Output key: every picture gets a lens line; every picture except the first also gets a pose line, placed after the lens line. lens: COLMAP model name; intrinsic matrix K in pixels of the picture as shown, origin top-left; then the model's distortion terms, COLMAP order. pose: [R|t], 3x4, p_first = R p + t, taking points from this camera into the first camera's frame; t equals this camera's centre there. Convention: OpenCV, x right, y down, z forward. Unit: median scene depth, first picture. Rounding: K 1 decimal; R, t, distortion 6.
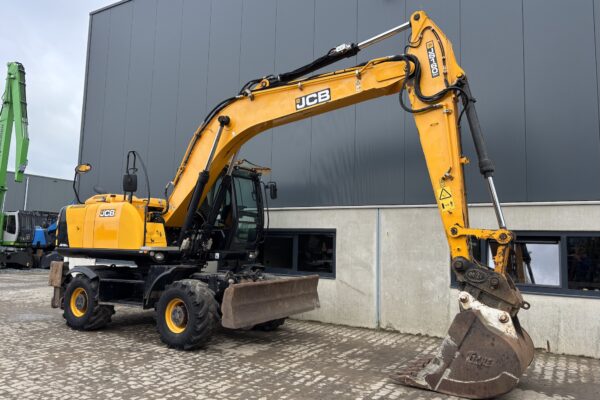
lens RADIAL K [[464.4, 0, 298.0], [0, 464.4, 190.6], [0, 0, 1]] dist [0.066167, -0.001146]
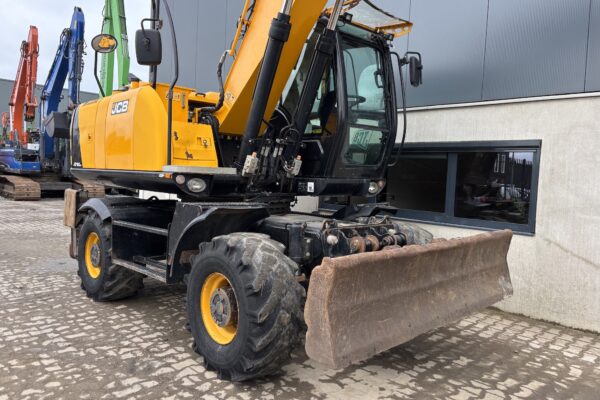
lens RADIAL K [[464.4, 0, 298.0], [0, 464.4, 190.6], [0, 0, 1]] dist [0.066167, -0.001146]
pose [[0.969937, 0.022993, -0.242267, -0.056993], [0.011746, 0.989943, 0.140982, 0.069262], [0.243072, -0.139589, 0.959912, 0.488016]]
